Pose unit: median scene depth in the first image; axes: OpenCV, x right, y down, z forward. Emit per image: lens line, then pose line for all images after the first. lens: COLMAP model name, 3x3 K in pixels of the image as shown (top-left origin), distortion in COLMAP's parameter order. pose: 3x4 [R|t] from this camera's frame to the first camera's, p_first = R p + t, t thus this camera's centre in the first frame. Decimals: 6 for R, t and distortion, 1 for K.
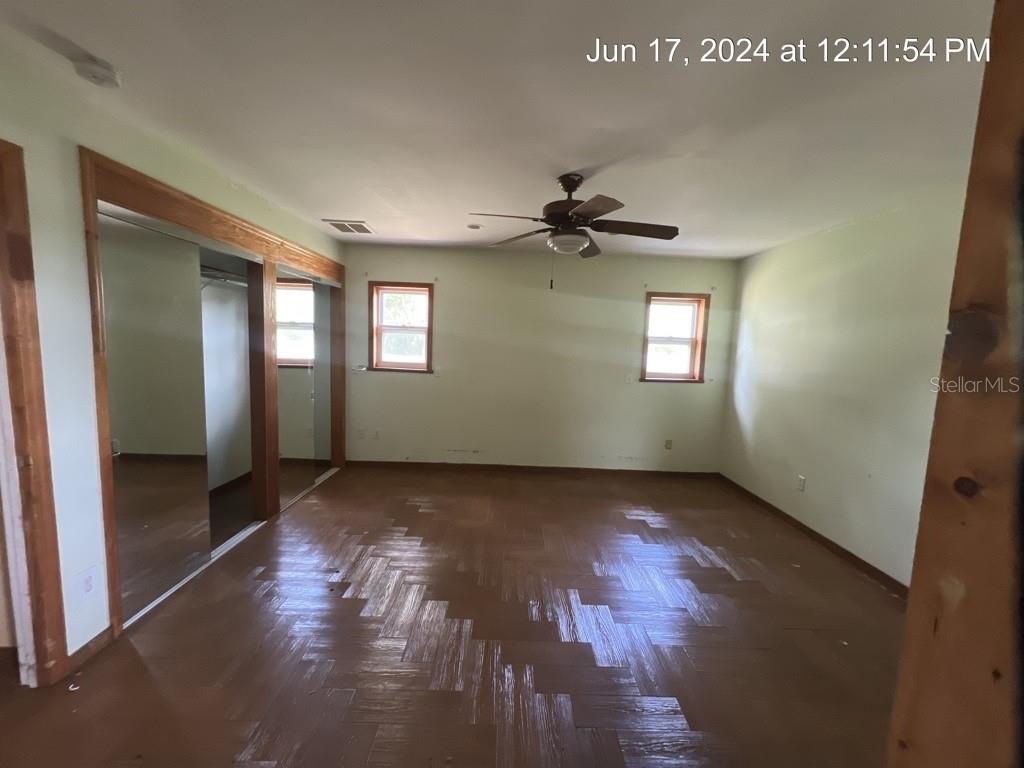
lens RADIAL K [[409.6, 0, 513.3], [0, 409.6, 383.7], [0, 0, 1]] dist [-0.001823, 0.000266]
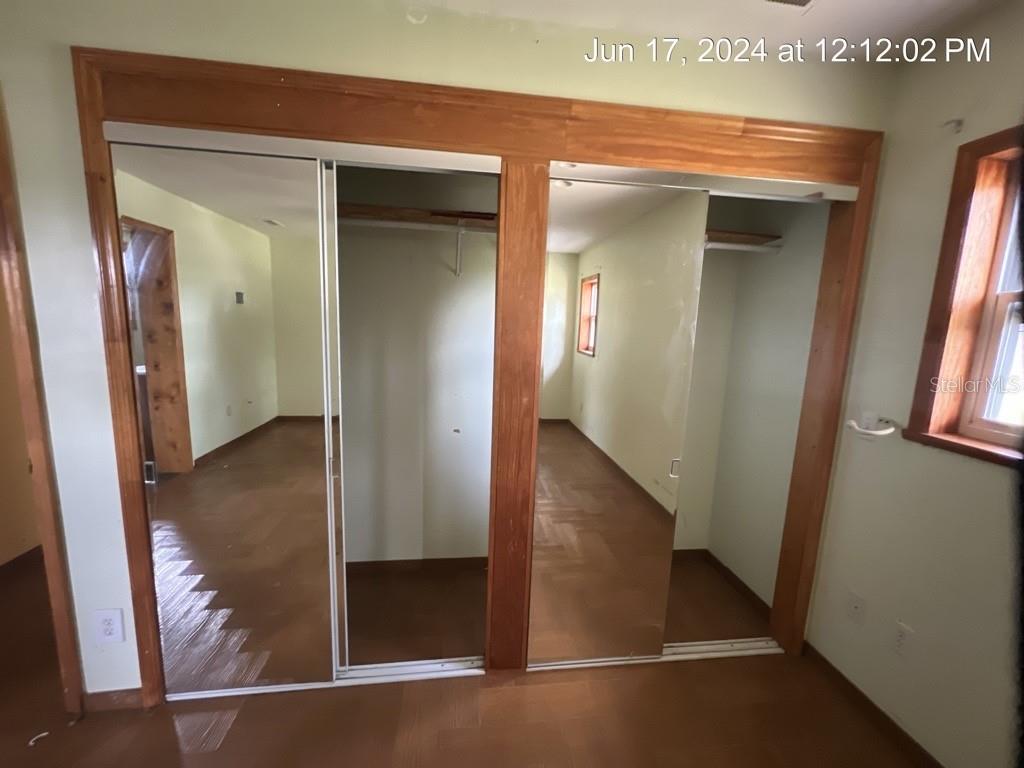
lens RADIAL K [[409.6, 0, 513.3], [0, 409.6, 383.7], [0, 0, 1]] dist [-0.001823, 0.000266]
pose [[0.121449, 0.110930, -0.986380, -0.099803], [-0.127948, 0.987195, 0.095268, -0.083376], [0.984317, 0.114636, 0.134087, 0.824780]]
